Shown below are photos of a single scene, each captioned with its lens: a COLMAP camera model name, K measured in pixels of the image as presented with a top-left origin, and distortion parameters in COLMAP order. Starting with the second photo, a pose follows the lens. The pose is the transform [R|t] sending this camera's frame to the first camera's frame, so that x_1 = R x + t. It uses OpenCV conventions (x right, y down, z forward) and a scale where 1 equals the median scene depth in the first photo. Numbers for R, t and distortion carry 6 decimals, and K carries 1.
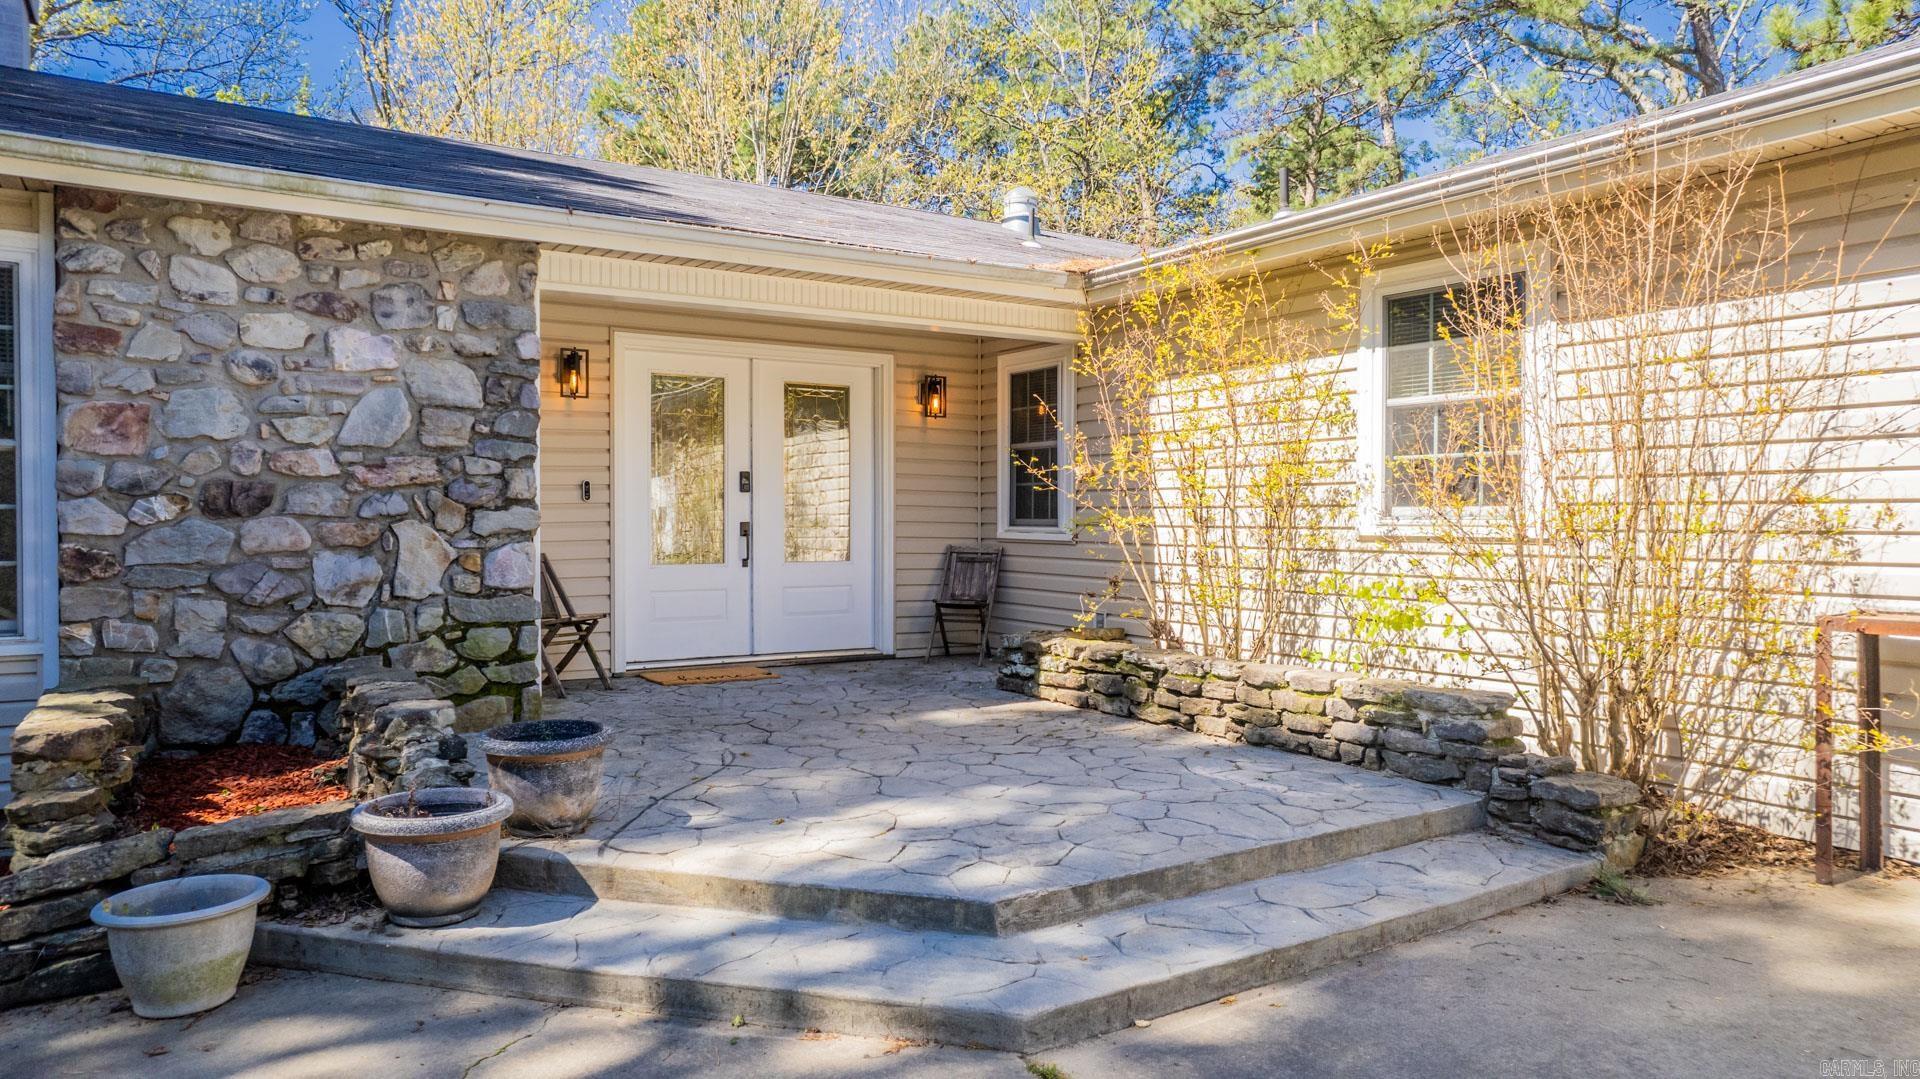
lens RADIAL K [[1241.9, 0, 966.0], [0, 1241.9, 540.6], [0, 0, 1]] dist [-0.100675, 0.107408]
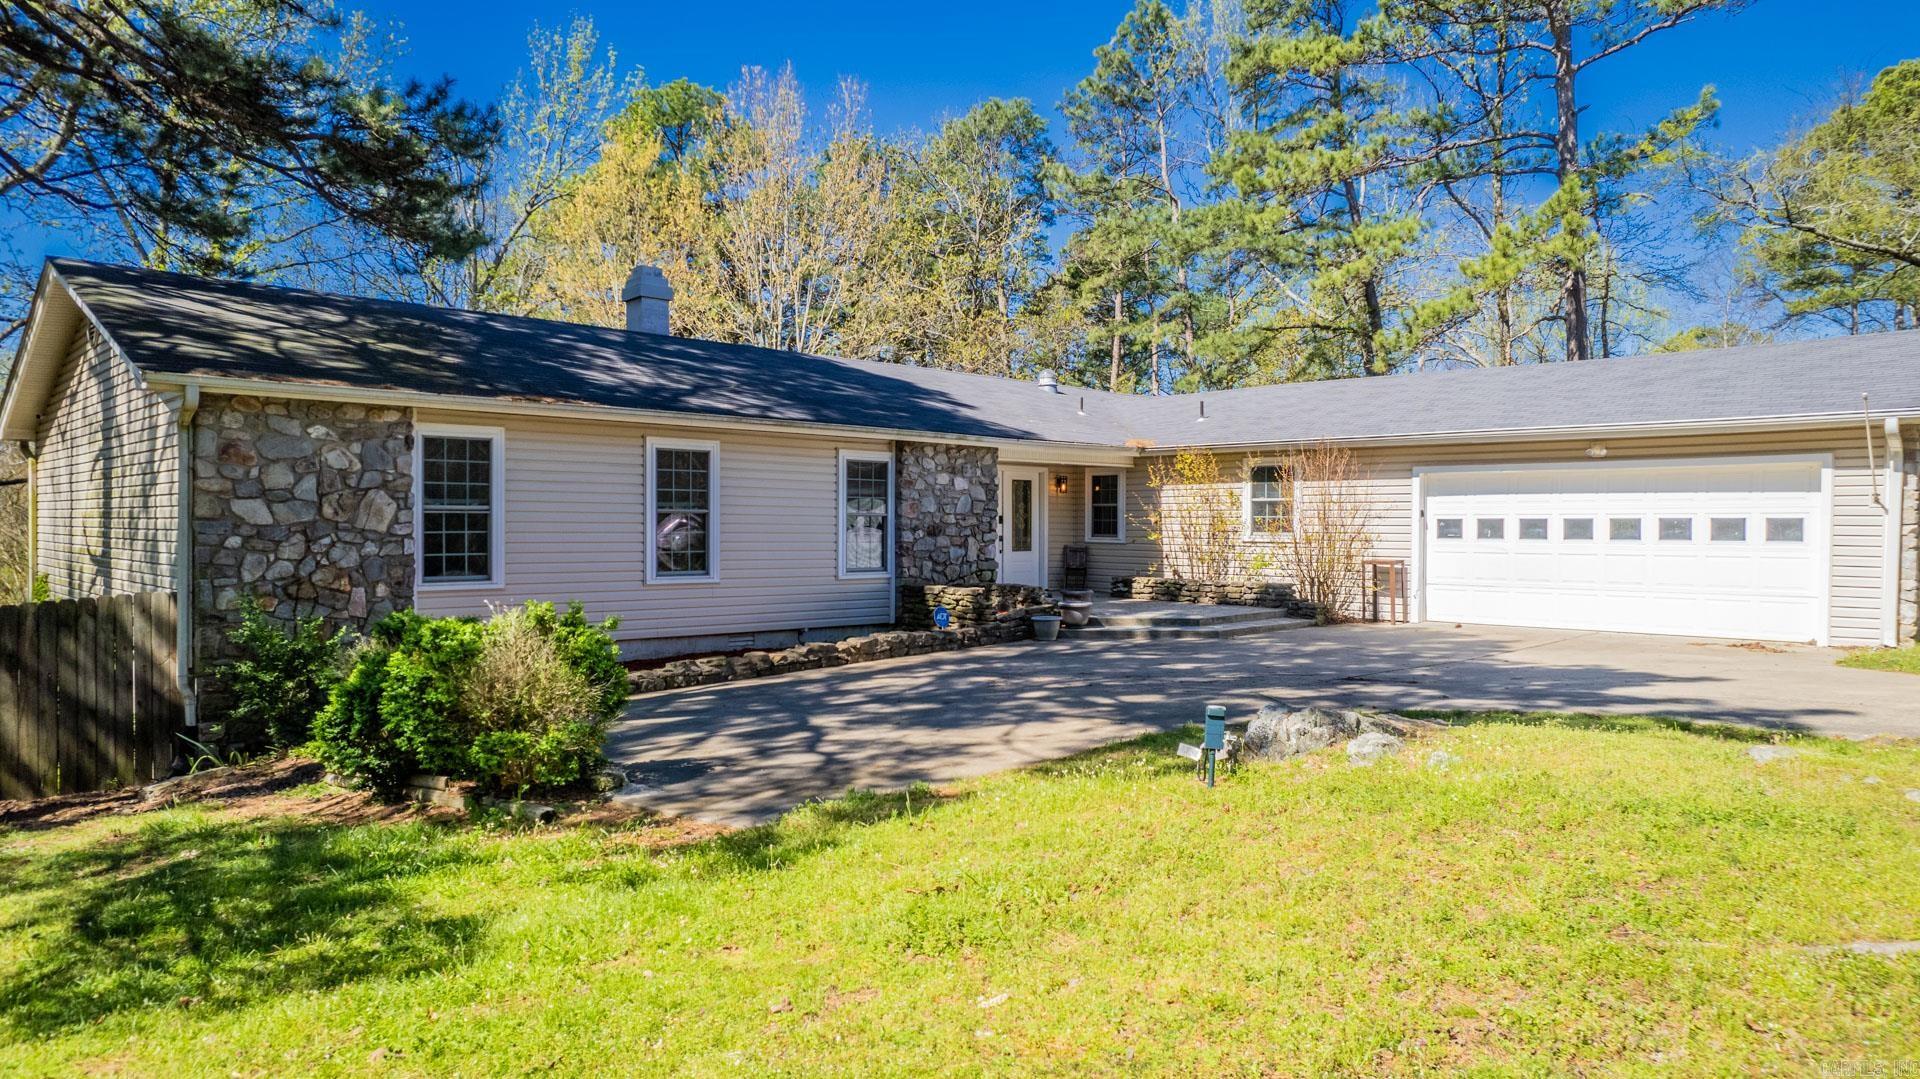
lens RADIAL K [[1204.4, 0, 982.7], [0, 1204.4, 536.1], [0, 0, 1]] dist [-0.084021, 0.062455]
pose [[0.976667, 0.000507, 0.214760, -1.129613], [0.000669, 0.999985, -0.005402, -0.001619], [-0.214760, 0.005419, 0.976652, -2.117182]]
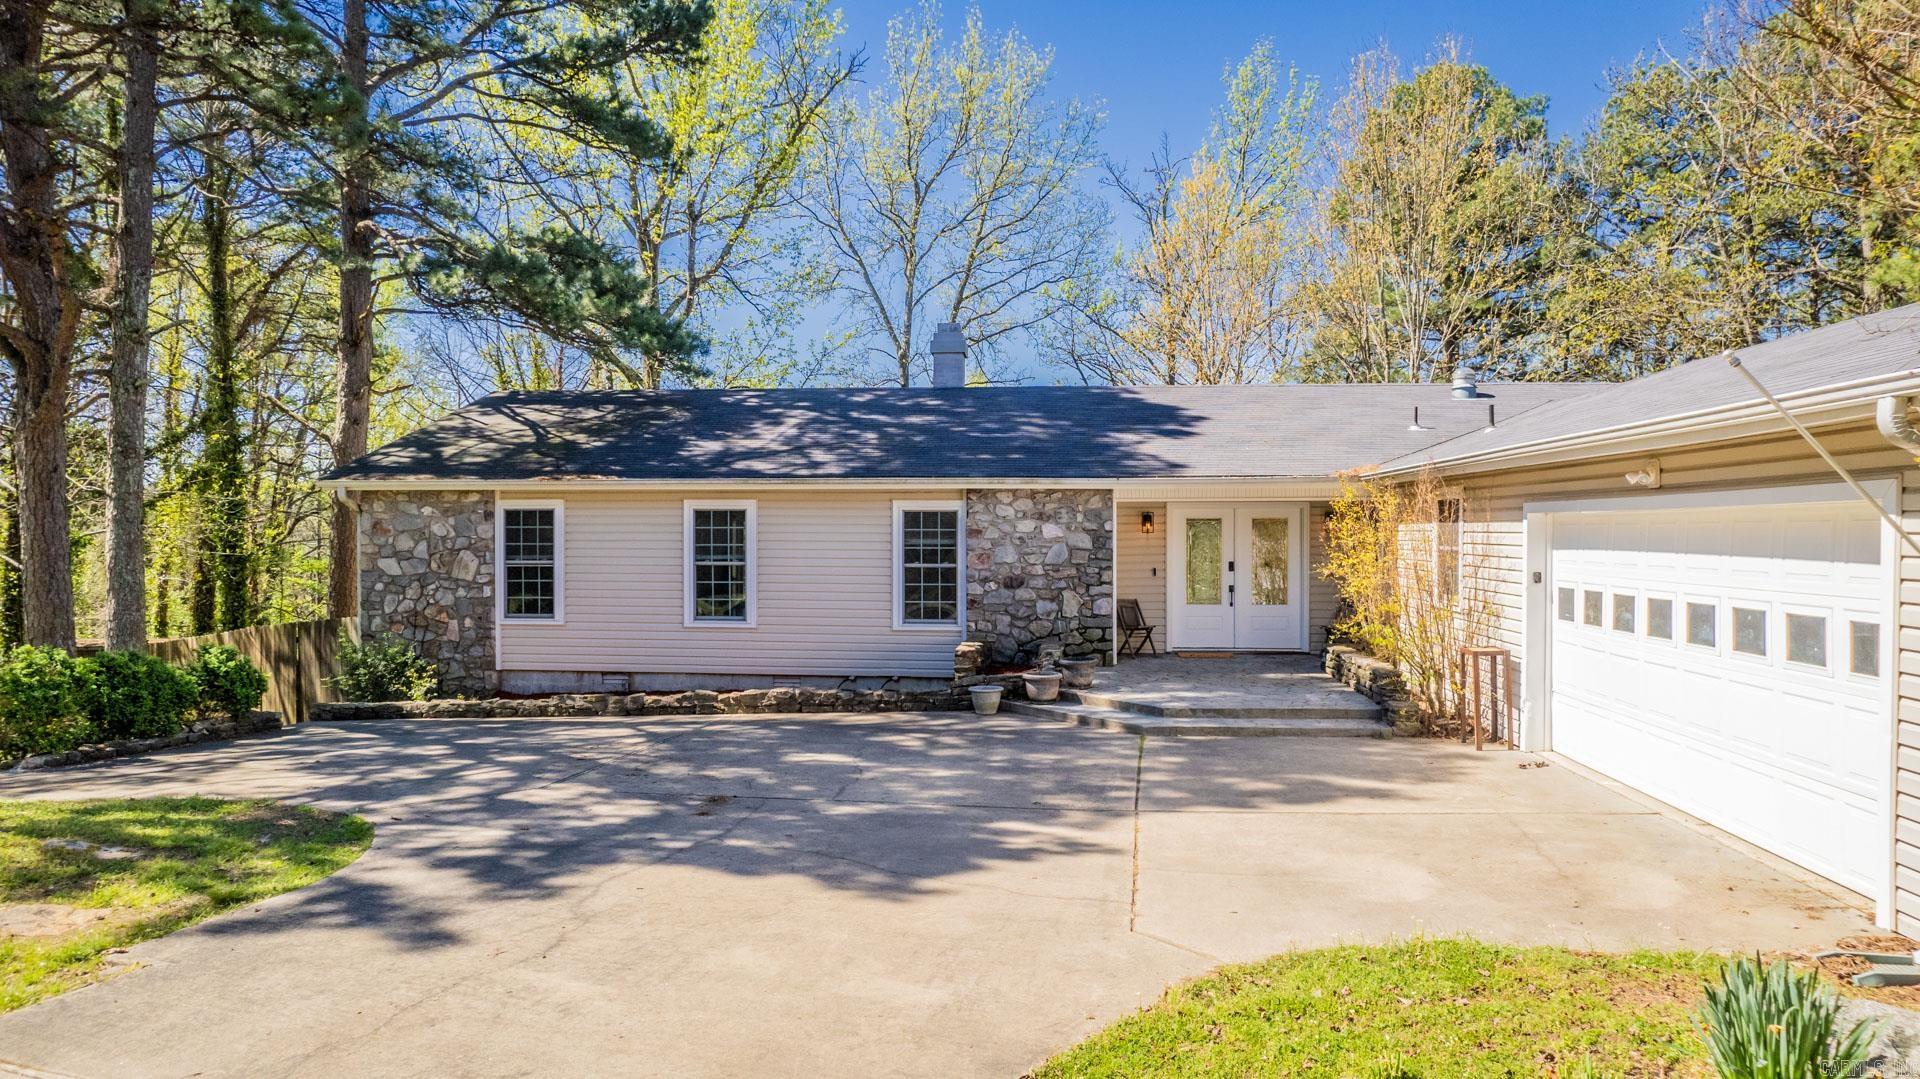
lens RADIAL K [[1204.4, 0, 982.7], [0, 1204.4, 536.1], [0, 0, 1]] dist [-0.084021, 0.062455]
pose [[0.799234, 0.002156, -0.601016, 1.107462], [-0.008762, 0.999929, -0.008065, -0.120947], [0.600956, 0.011712, 0.799197, -1.404809]]
